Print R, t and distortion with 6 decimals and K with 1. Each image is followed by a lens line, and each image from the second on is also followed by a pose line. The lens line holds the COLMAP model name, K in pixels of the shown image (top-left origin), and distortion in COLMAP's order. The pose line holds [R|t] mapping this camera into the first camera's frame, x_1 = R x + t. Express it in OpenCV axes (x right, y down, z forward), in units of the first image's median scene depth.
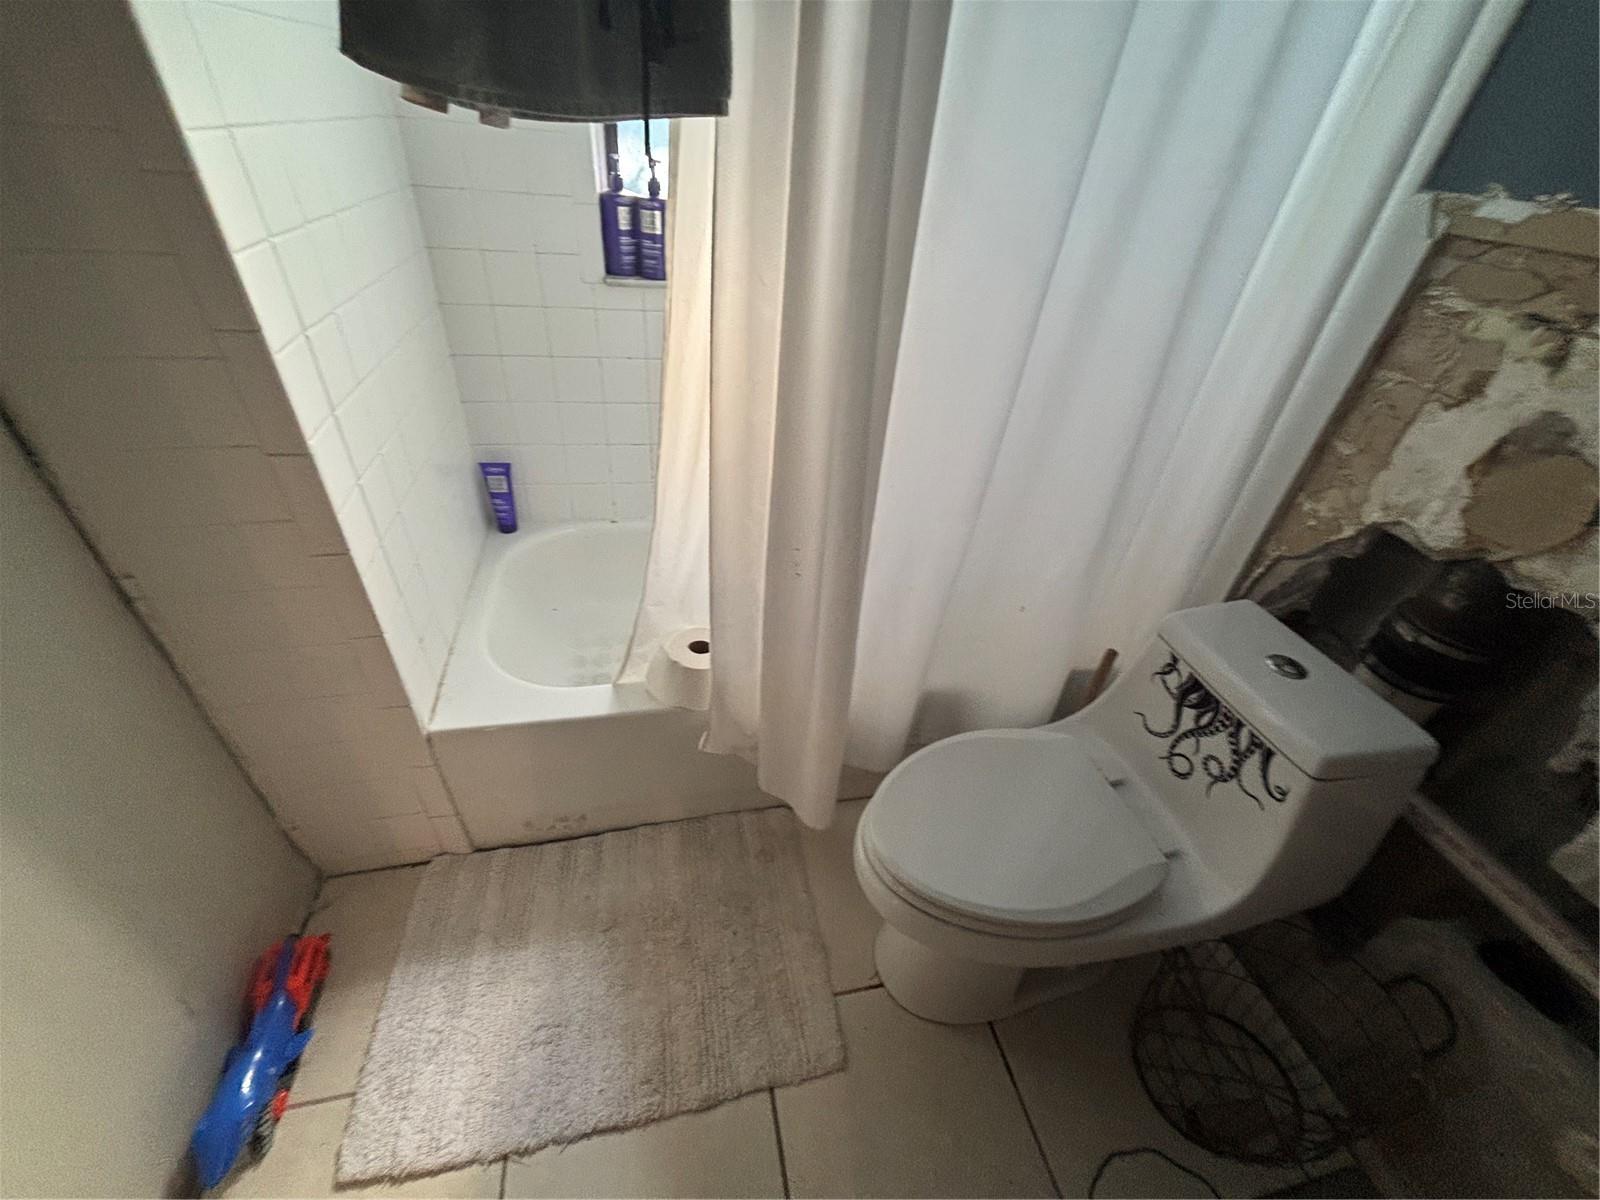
lens RADIAL K [[652.1, 0, 785.1], [0, 652.1, 591.6], [0, 0, 1]] dist [-0.000506, 0.000516]
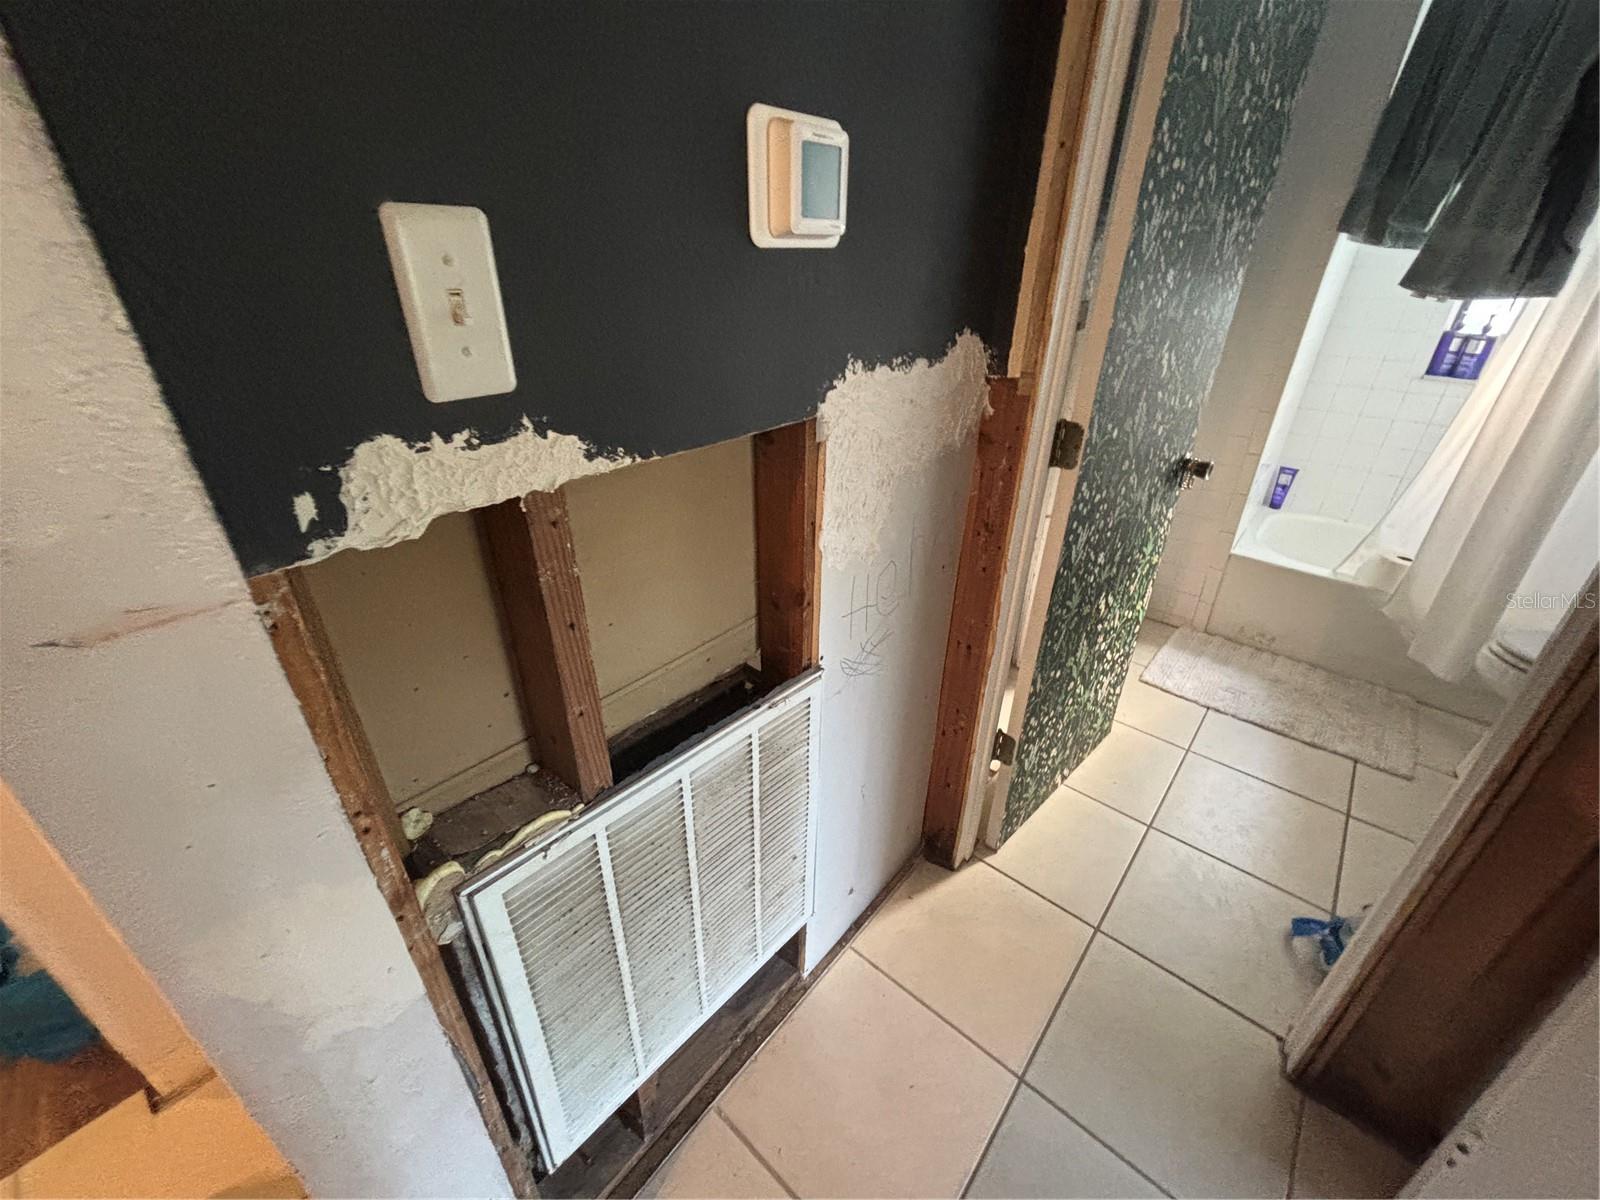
lens RADIAL K [[652.1, 0, 809.3], [0, 652.1, 600.0], [0, 0, 1]] dist [-0.000506, 0.000516]
pose [[0.621664, 0.324885, -0.712729, 0.146484], [-0.441256, 0.897060, 0.024032, 0.764047], [0.647169, 0.299556, 0.701027, -1.140567]]
